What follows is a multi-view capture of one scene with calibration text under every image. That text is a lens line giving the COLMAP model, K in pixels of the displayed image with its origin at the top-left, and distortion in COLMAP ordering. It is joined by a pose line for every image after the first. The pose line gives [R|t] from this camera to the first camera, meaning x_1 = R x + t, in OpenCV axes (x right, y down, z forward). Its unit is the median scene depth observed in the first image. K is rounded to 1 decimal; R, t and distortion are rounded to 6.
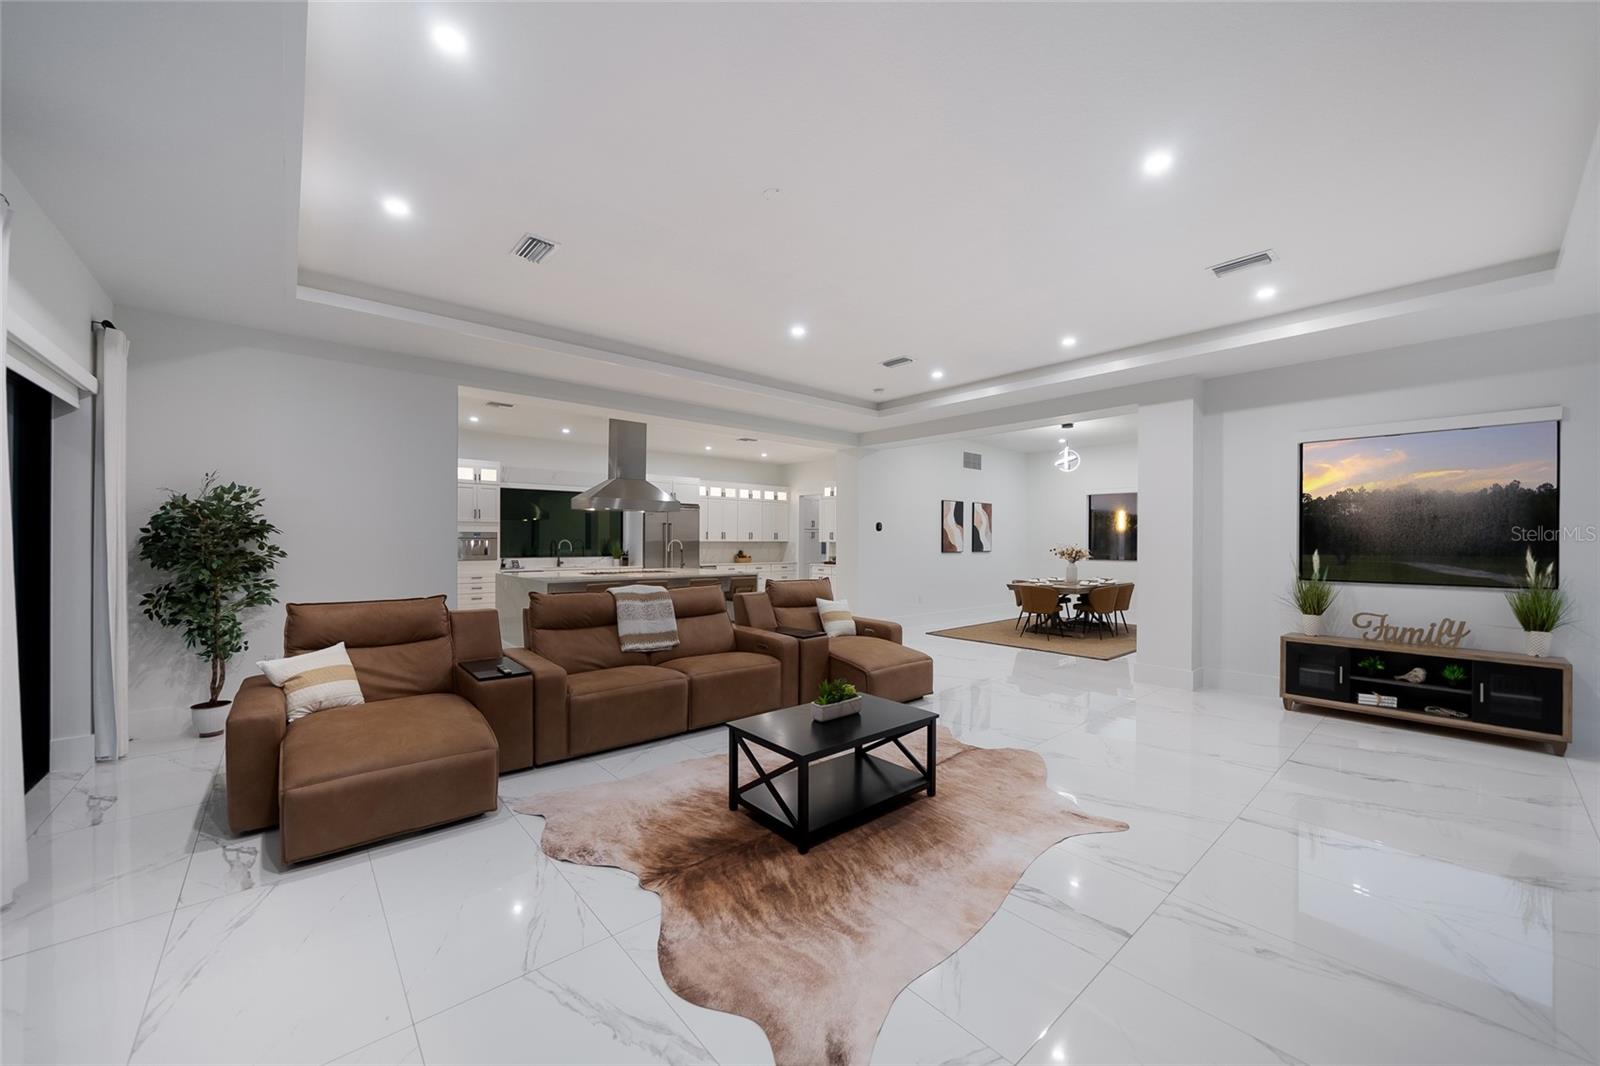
lens RADIAL K [[594.8, 0, 800.0], [0, 594.8, 533.0], [0, 0, 1]] dist [-0.008791, 0.000019]
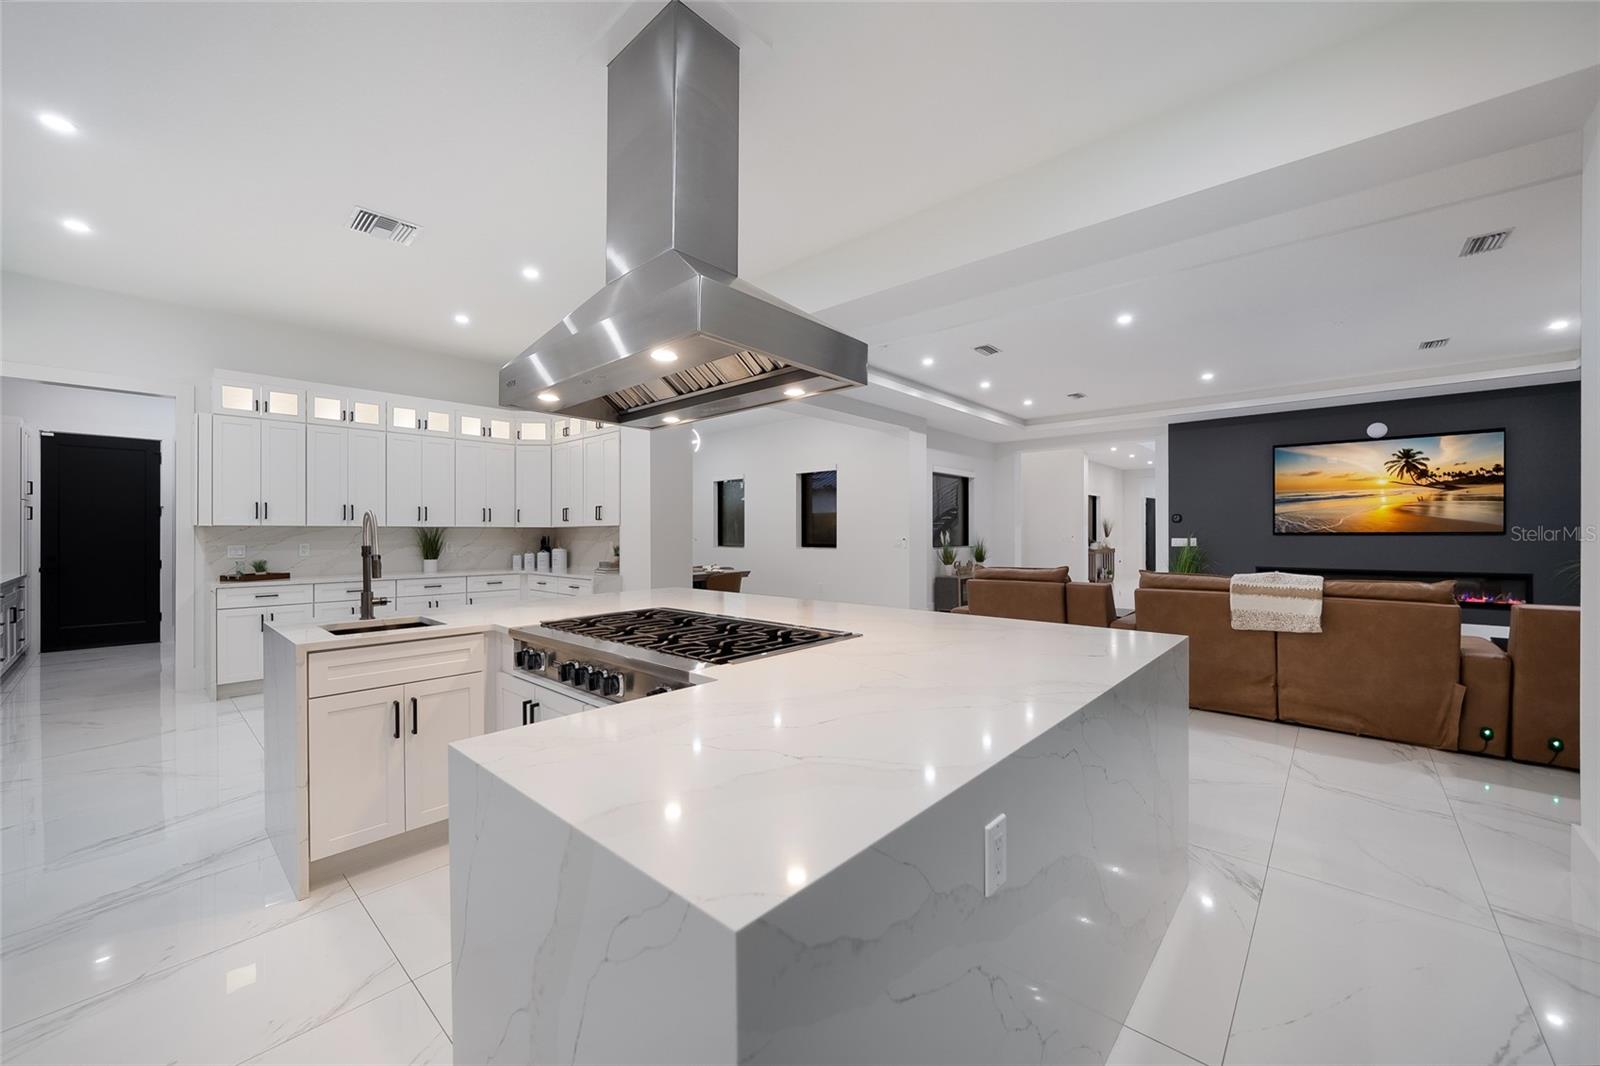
lens RADIAL K [[609.6, 0, 800.0], [0, 609.6, 533.0], [0, 0, 1]] dist [0.001658, -0.000096]
pose [[-0.125990, -0.004550, 0.992021, -1.063860], [-0.011751, 0.999926, 0.003094, 0.038570], [-0.991962, -0.011267, -0.126034, 1.808645]]
